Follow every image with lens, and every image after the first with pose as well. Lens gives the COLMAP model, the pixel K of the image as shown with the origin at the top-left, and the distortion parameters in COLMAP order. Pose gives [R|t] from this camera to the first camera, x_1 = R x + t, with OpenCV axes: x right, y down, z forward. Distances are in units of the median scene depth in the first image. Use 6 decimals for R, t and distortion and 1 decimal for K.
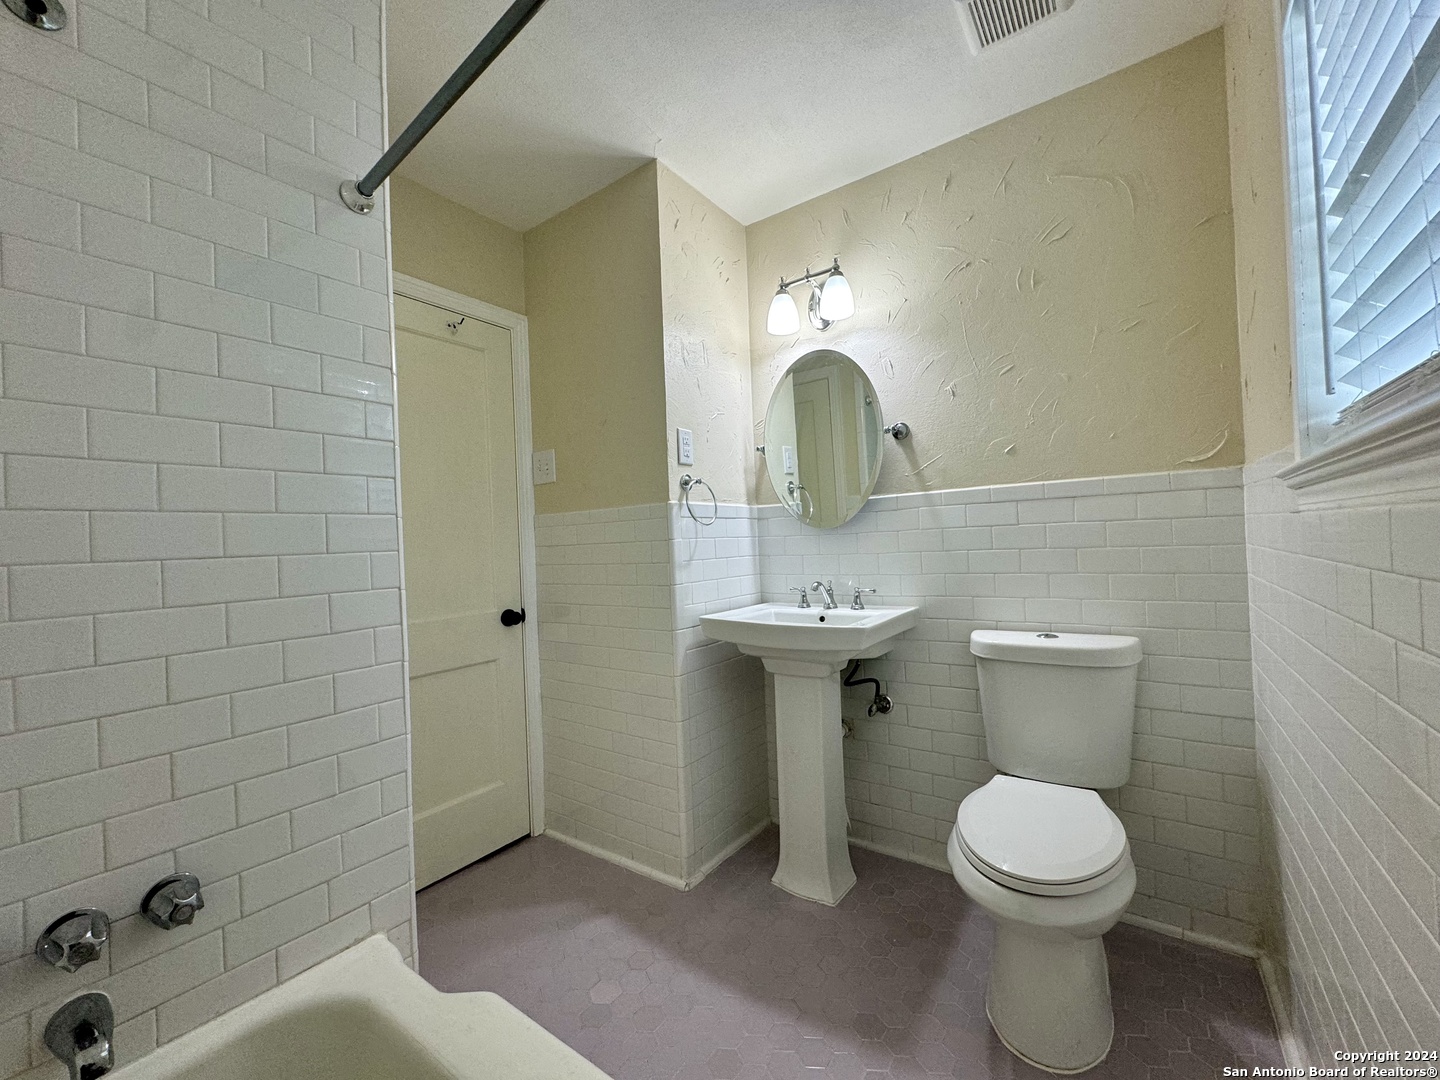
lens RADIAL K [[575.6, 0, 718.7], [0, 575.6, 538.2], [0, 0, 1]] dist [-0.002422, -0.000120]
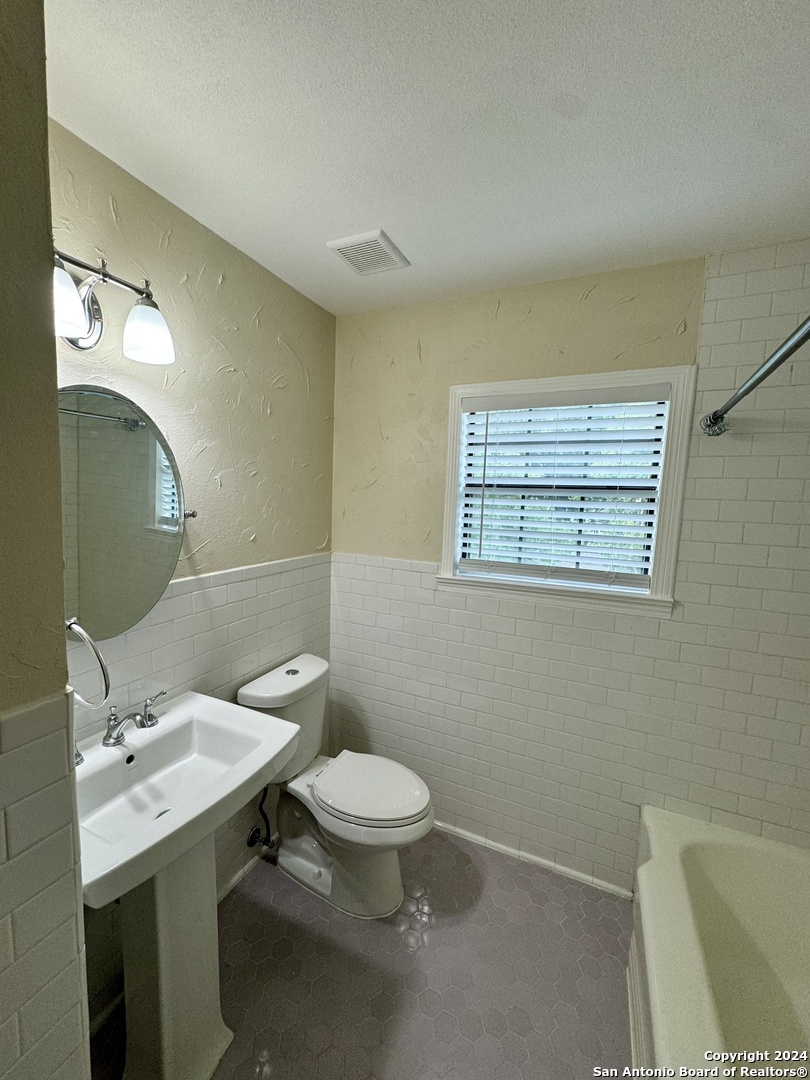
lens RADIAL K [[431.7, 0, 405.0], [0, 431.7, 540.0], [0, 0, 1]] dist [-0.002422, -0.000120]
pose [[-0.202028, -0.068297, 0.976996, -0.457078], [-0.035687, 0.997416, 0.062345, -0.208839], [-0.978729, -0.022271, -0.203943, 0.822440]]
